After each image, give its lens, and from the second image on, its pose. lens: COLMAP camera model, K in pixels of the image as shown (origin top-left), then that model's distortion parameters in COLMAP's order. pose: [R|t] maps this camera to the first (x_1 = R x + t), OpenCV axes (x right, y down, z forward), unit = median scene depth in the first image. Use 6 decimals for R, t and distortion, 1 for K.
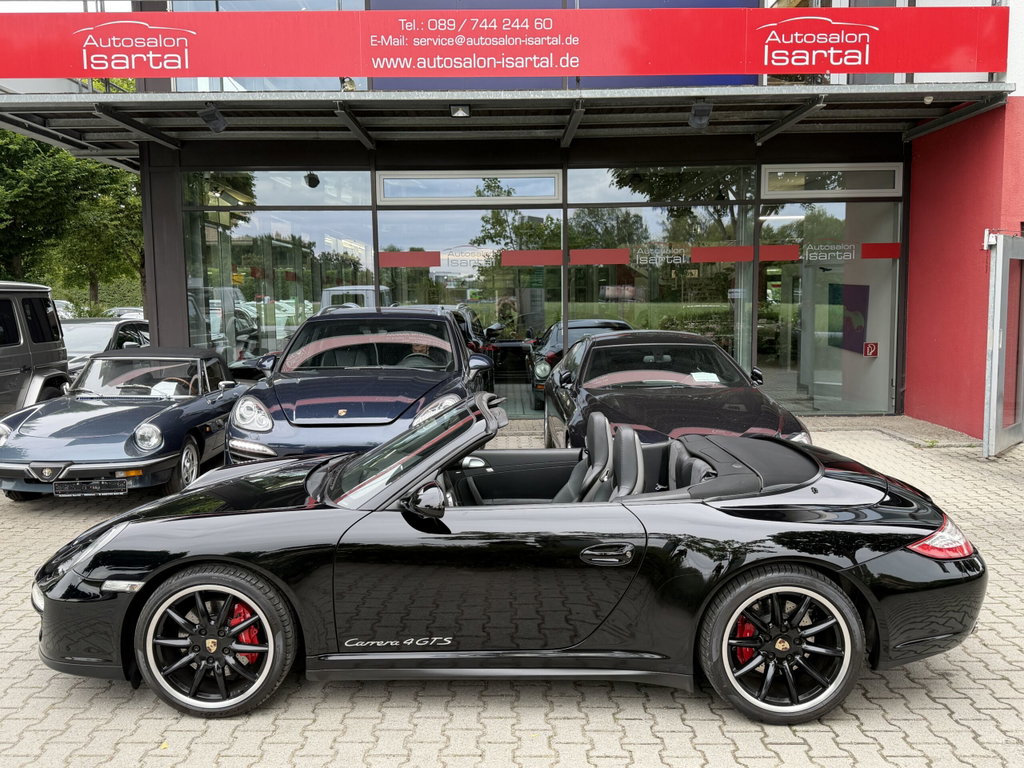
lens RADIAL K [[880.9, 0, 510.7], [0, 880.9, 384.6], [0, 0, 1]] dist [0.047156, -0.060327]
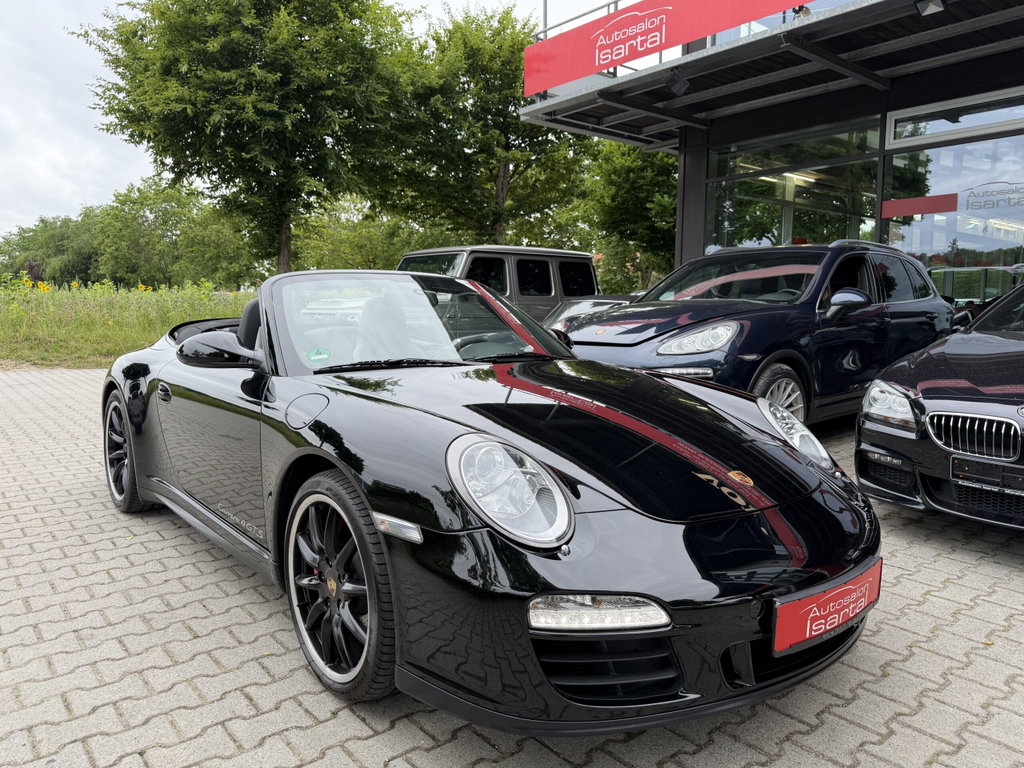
lens RADIAL K [[734.8, 0, 508.6], [0, 734.8, 384.9], [0, 0, 1]] dist [0.003949, -0.004192]
pose [[0.635074, 0.089428, -0.767257, 0.254172], [-0.083831, 0.995388, 0.046630, 0.041782], [0.767889, 0.034706, 0.639642, 0.281909]]
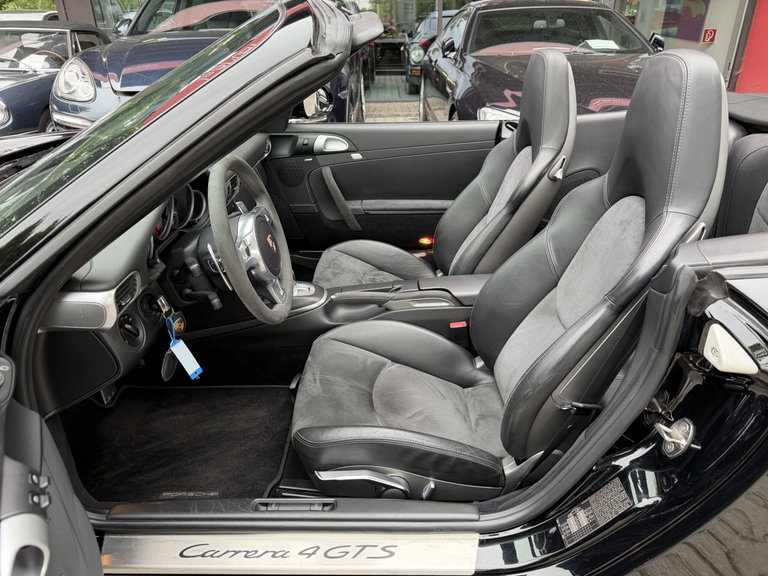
lens RADIAL K [[532.6, 0, 383.9], [0, 532.6, 297.3], [0, 0, 1]] dist [0.071301, -0.087007]
pose [[0.999965, 0.001954, -0.008112, 0.000094], [0.001129, 0.931532, 0.363657, 0.028143], [0.008267, -0.363654, 0.931498, 0.330261]]
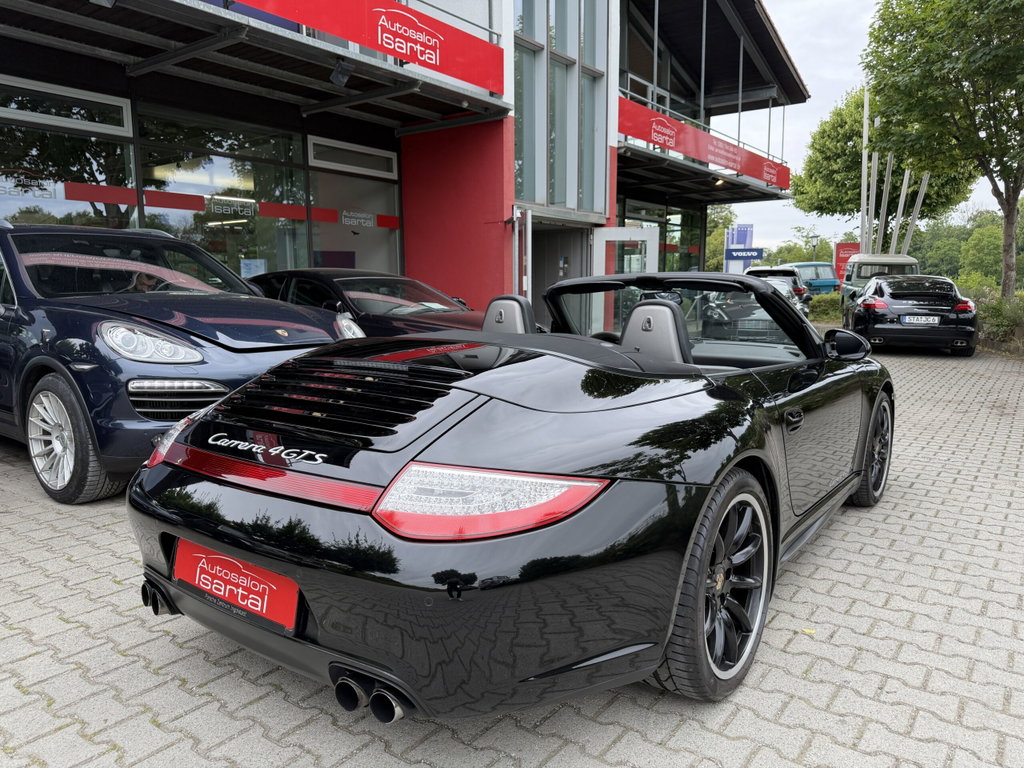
lens RADIAL K [[731.2, 0, 512.0], [0, 731.2, 386.6], [0, 0, 1]] dist [0.001685, -0.007543]
pose [[0.596077, -0.098262, 0.796892, -0.418318], [0.075879, 0.994935, 0.065925, 0.036582], [-0.799334, 0.021171, 0.600514, 0.298635]]
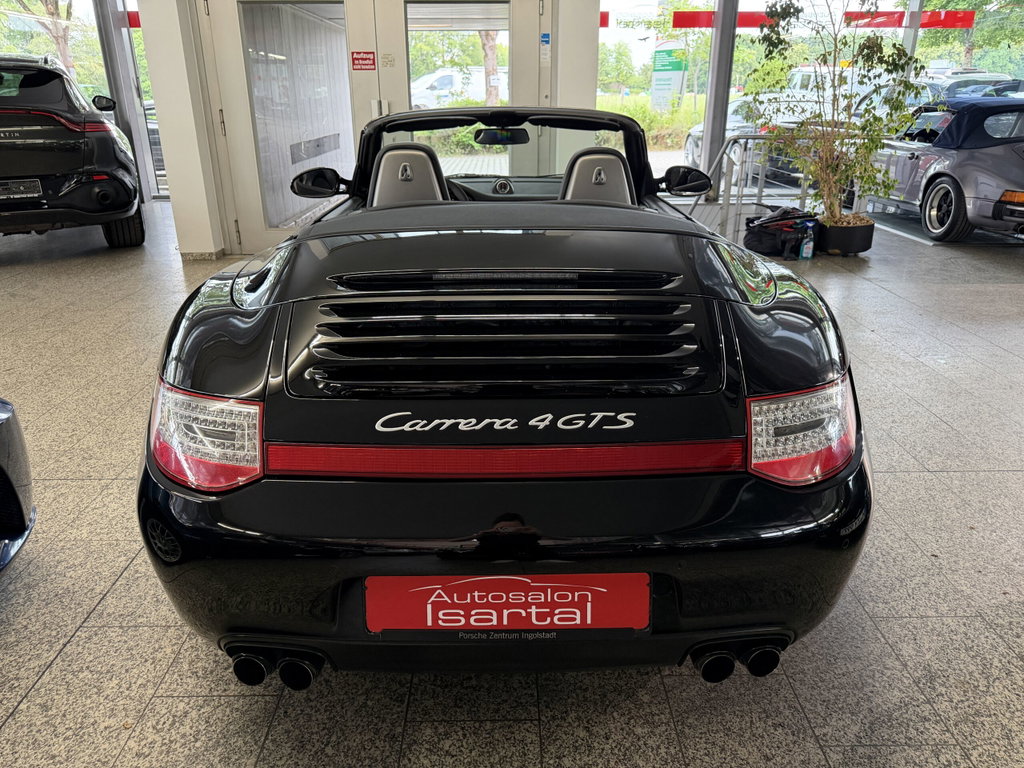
lens RADIAL K [[735.0, 0, 510.6], [0, 735.0, 383.0], [0, 0, 1]] dist [0.004664, -0.006142]
pose [[-0.015273, -0.365048, 0.930863, -0.432158], [0.094920, 0.926238, 0.364792, 0.001573], [-0.995368, 0.093929, 0.020504, 0.471771]]
